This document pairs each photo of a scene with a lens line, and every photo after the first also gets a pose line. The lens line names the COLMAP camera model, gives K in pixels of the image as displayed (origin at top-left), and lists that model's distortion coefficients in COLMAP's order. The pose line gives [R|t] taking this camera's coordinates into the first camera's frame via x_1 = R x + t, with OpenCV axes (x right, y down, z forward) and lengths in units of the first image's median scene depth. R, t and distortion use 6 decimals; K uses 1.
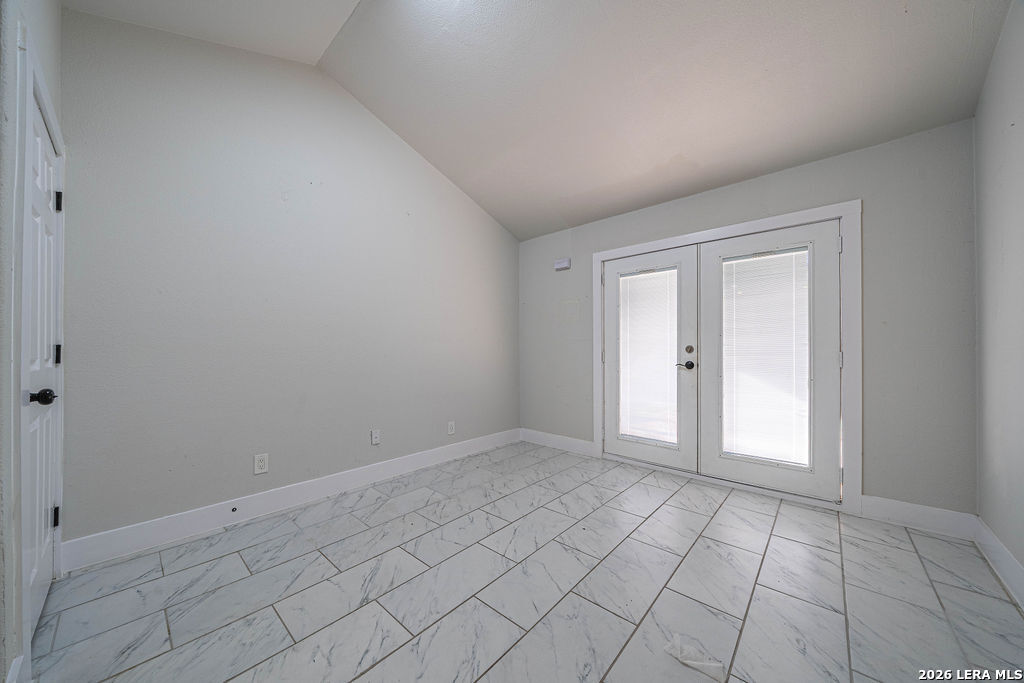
lens RADIAL K [[355.0, 0, 509.2], [0, 355.0, 347.6], [0, 0, 1]] dist [0.001858, 0.000038]
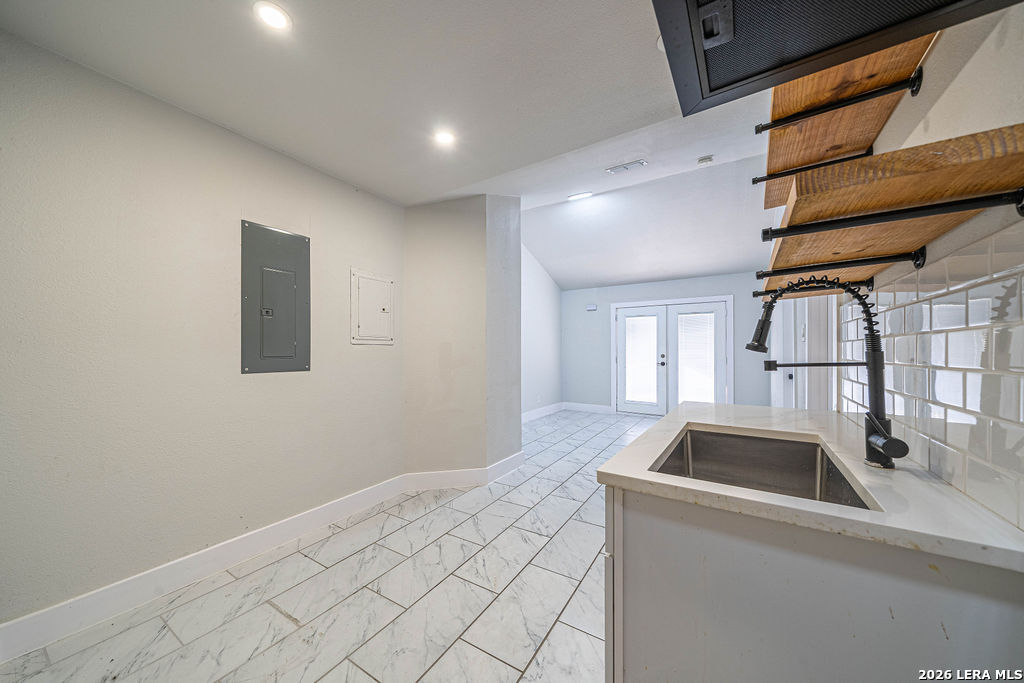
lens RADIAL K [[351.7, 0, 506.9], [0, 351.7, 349.3], [0, 0, 1]] dist [-0.003273, -0.000103]
pose [[0.984263, 0.003744, 0.176672, -0.744093], [-0.003105, 0.999988, -0.003892, -0.023952], [-0.176684, 0.003282, 0.984262, -0.845792]]
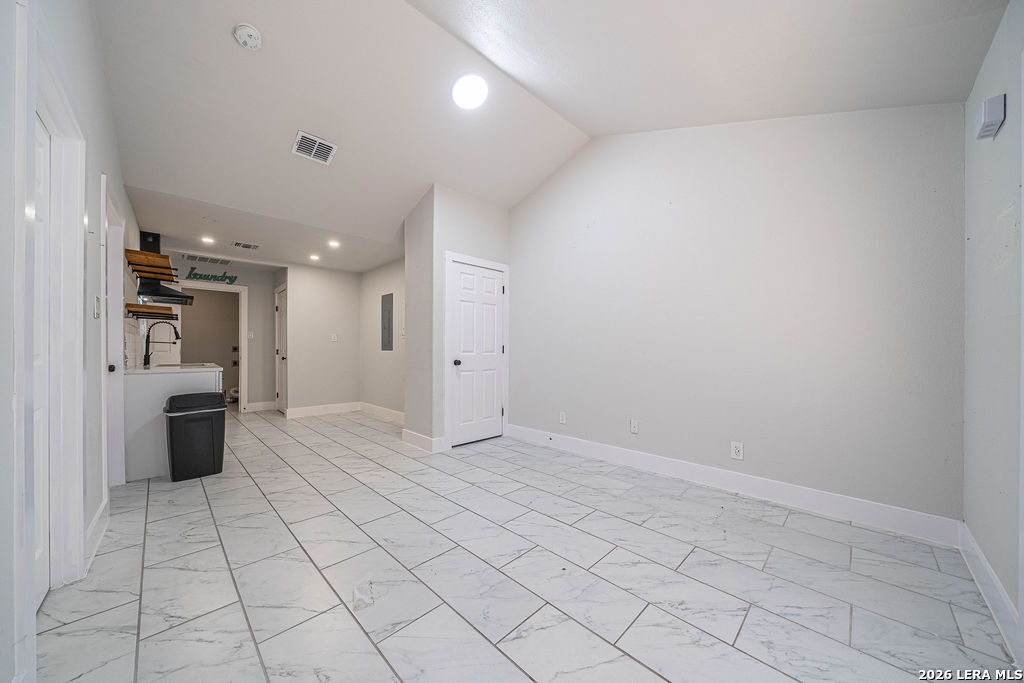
lens RADIAL K [[351.7, 0, 506.9], [0, 351.7, 349.3], [0, 0, 1]] dist [-0.003273, -0.000103]
pose [[-0.049916, 0.005188, -0.998740, 0.724182], [0.006416, 0.999968, 0.004873, 0.003664], [0.998733, -0.006164, -0.049948, 0.653218]]
